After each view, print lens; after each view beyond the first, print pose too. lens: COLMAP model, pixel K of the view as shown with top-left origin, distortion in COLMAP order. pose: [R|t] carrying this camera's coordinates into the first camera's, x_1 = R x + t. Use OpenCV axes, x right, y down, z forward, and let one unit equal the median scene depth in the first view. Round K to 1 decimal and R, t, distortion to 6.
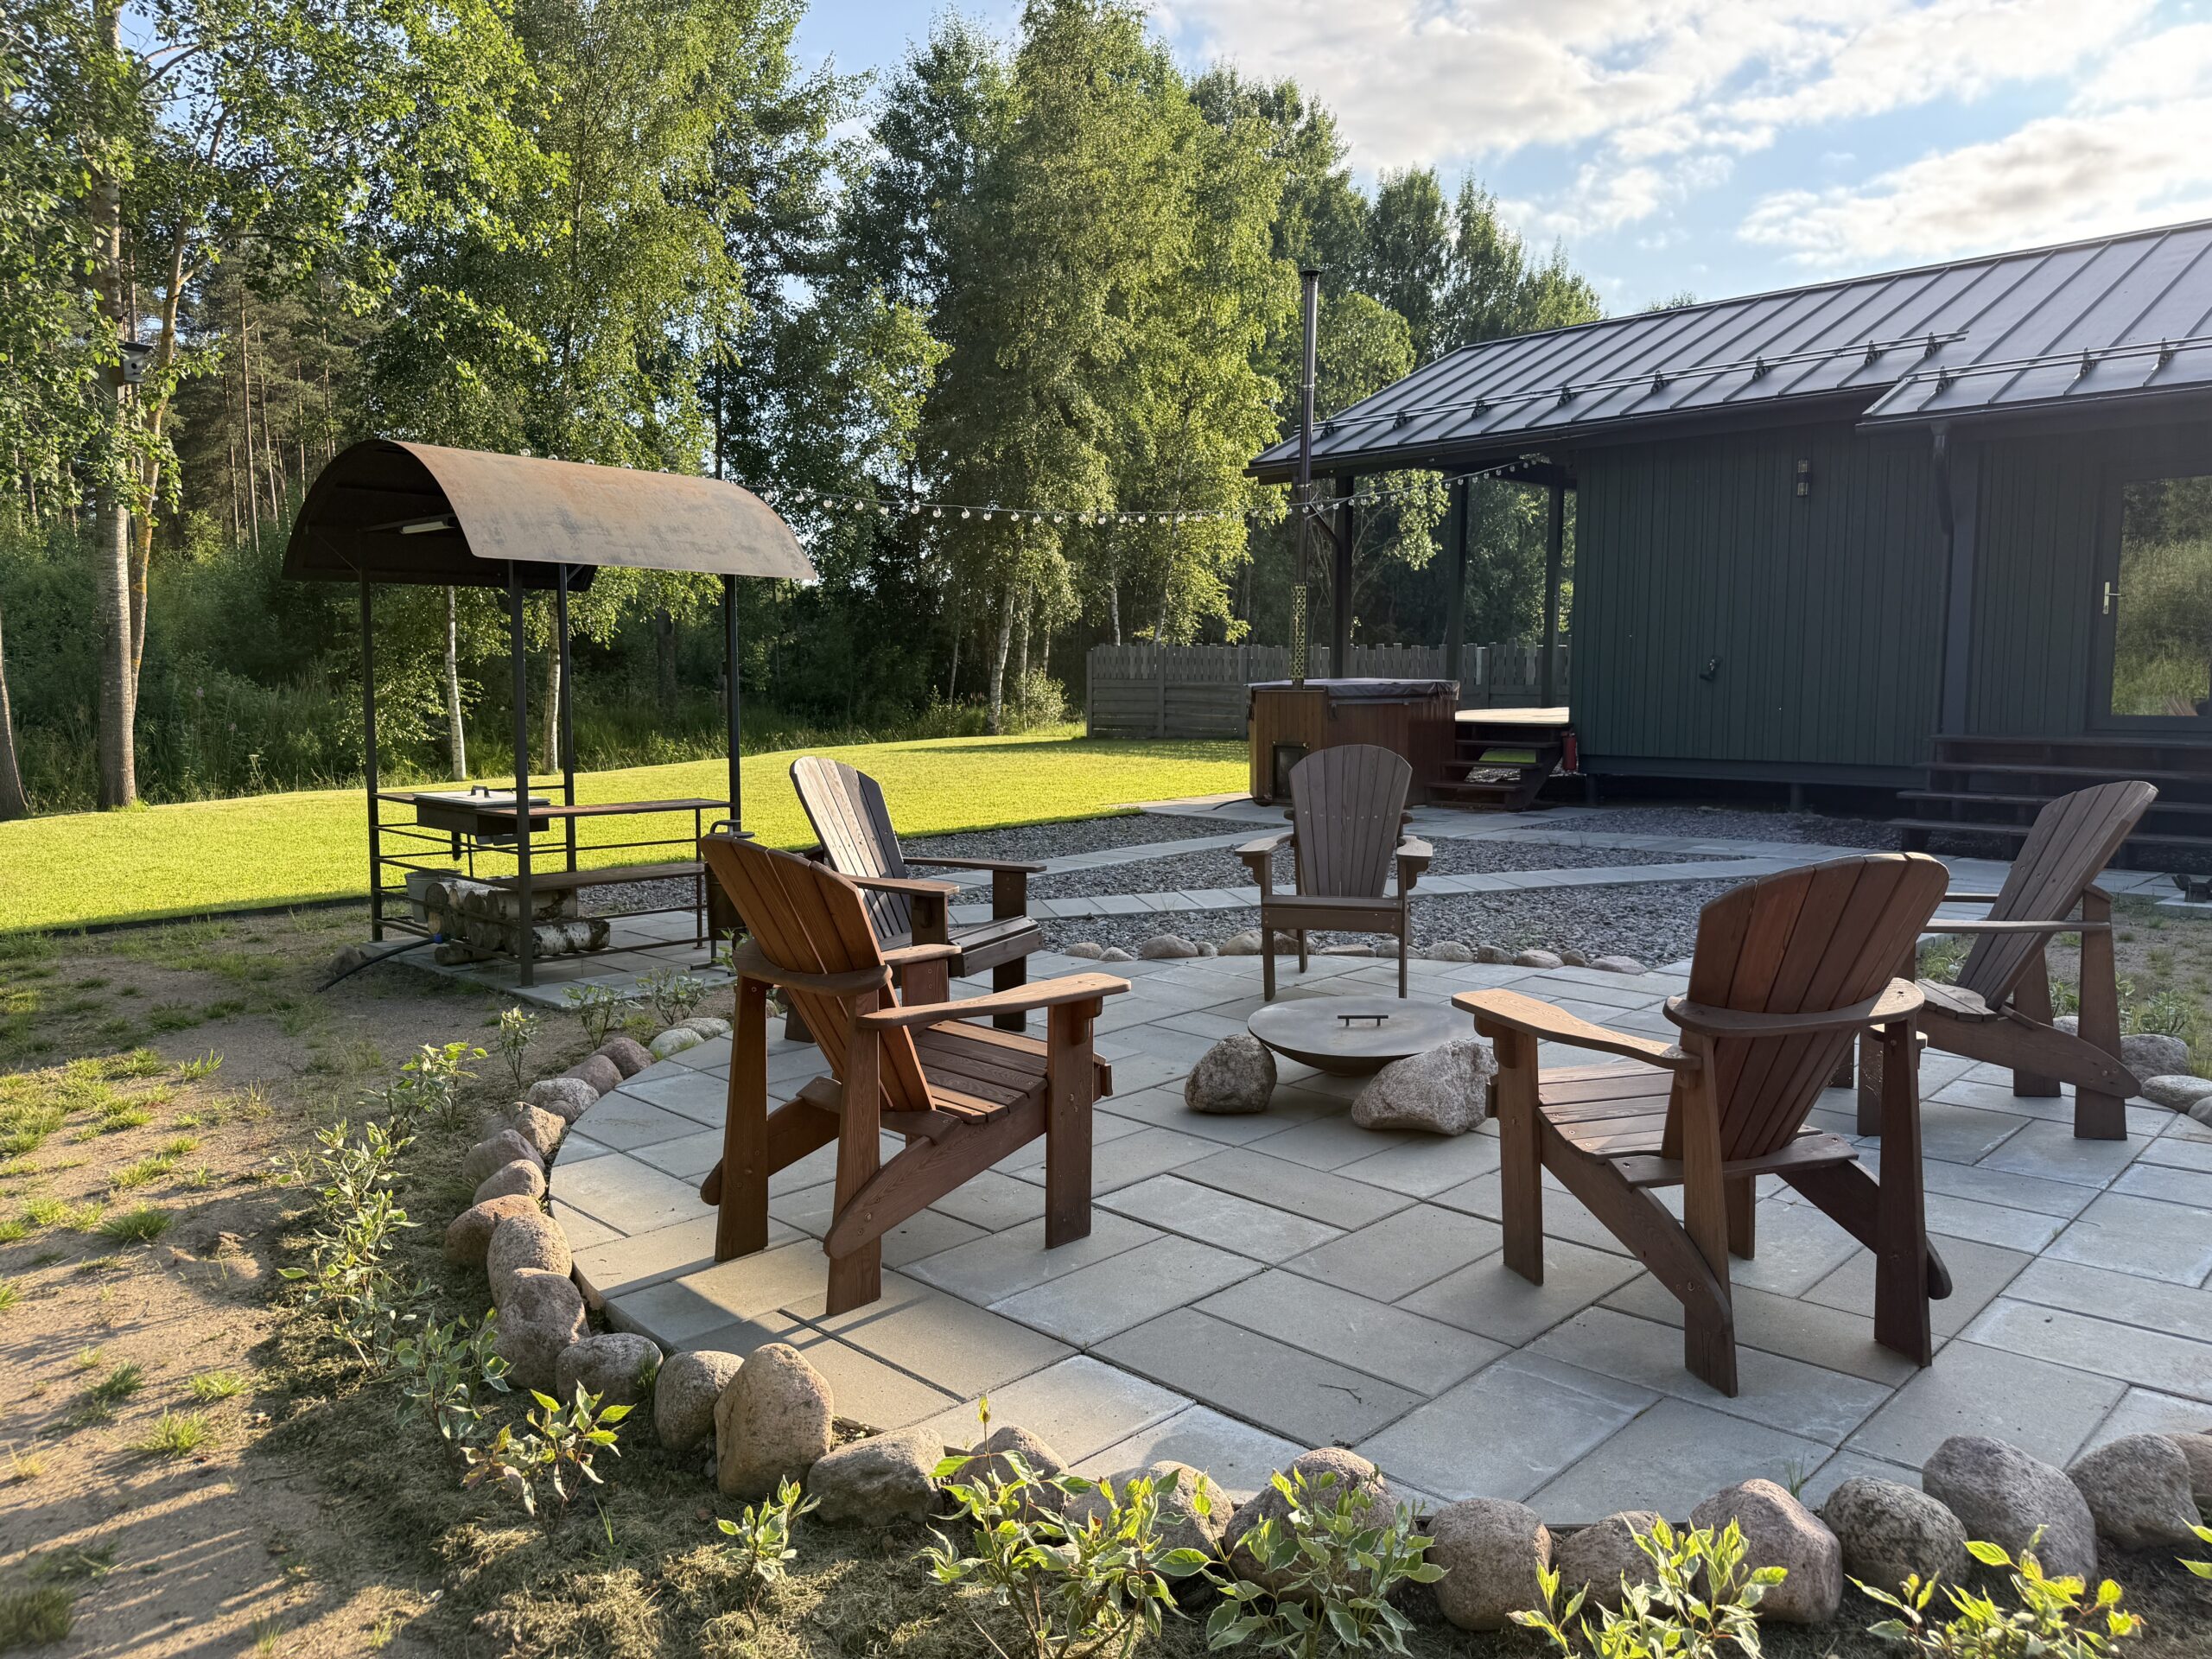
lens RADIAL K [[1539.2, 0, 1094.4], [0, 1539.2, 849.5], [0, 0, 1]] dist [0.141084, -0.254511]
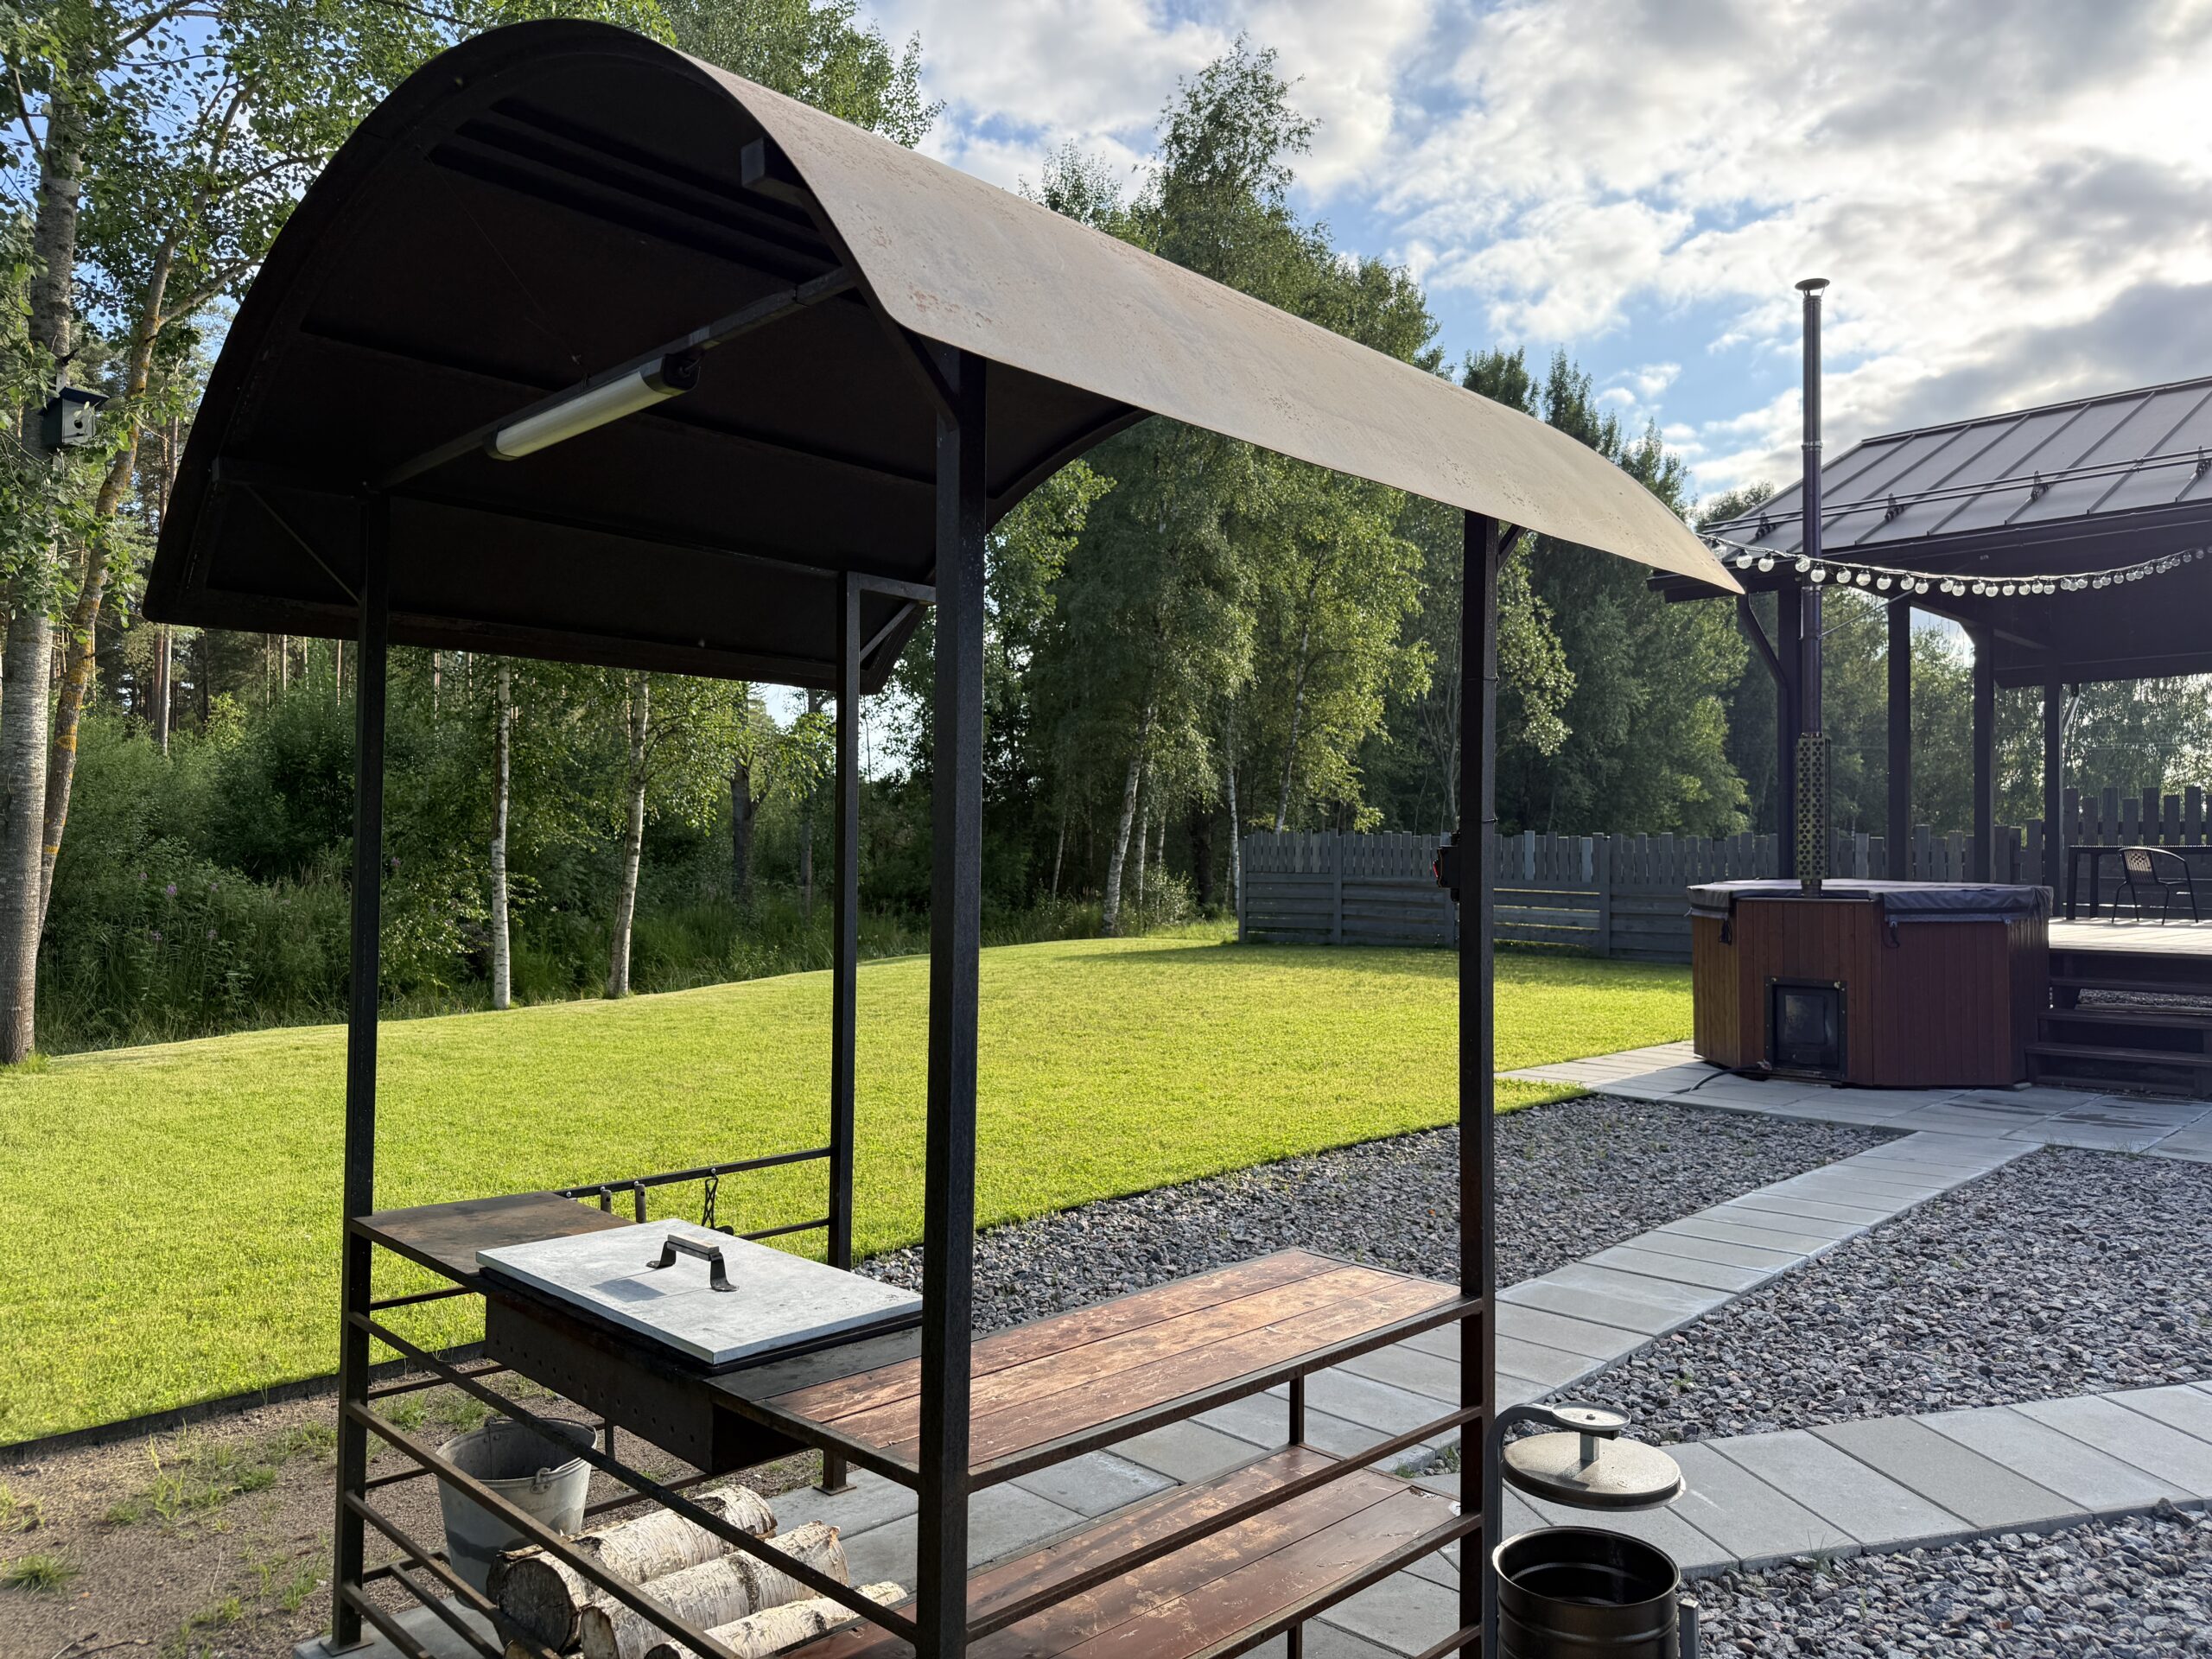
lens RADIAL K [[1539.2, 0, 1094.4], [0, 1539.2, 849.5], [0, 0, 1]] dist [0.141084, -0.254511]
pose [[0.999920, 0.005770, -0.011228, -0.061554], [-0.007098, 0.992503, -0.122011, -0.016432], [0.010440, 0.122081, 0.992465, 0.135162]]
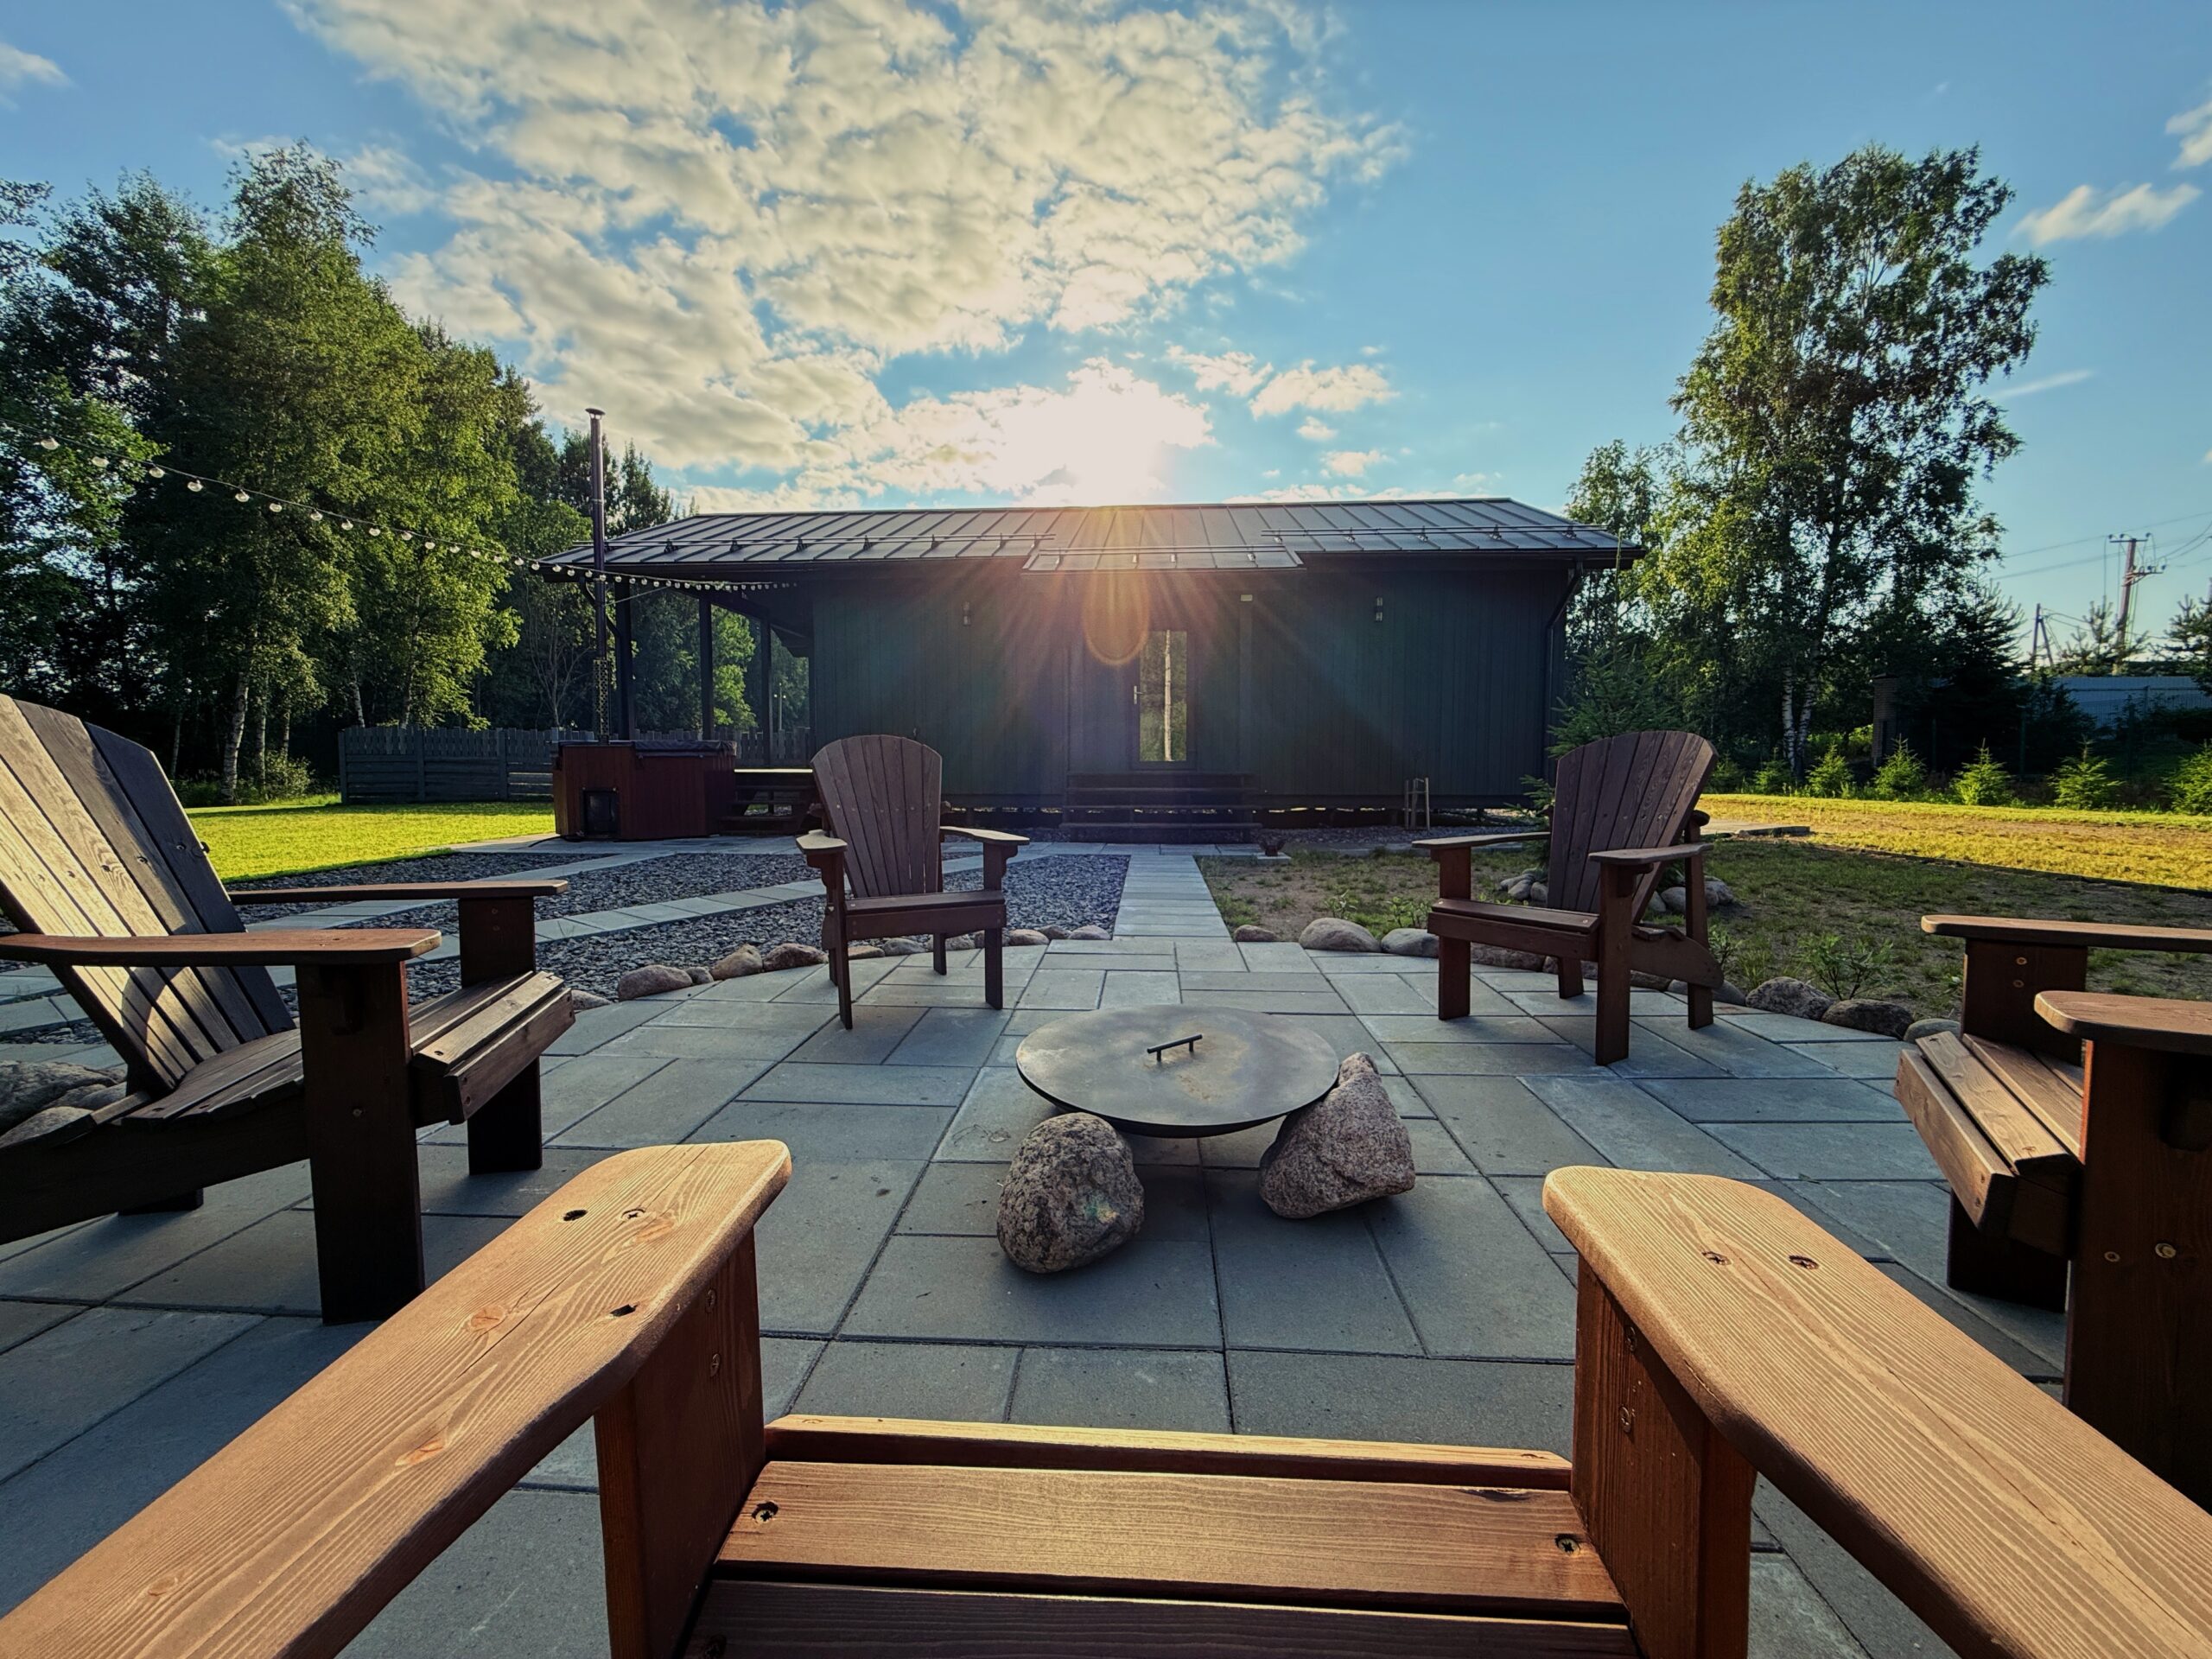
lens RADIAL K [[888.5, 0, 1106.0], [0, 888.5, 829.5], [0, 0, 1]] dist [-0.002078, -0.000094]
pose [[0.748495, -0.043285, 0.661727, -0.014573], [0.073348, 0.997149, -0.017740, 0.001626], [-0.659072, 0.061815, 0.749535, 0.085169]]
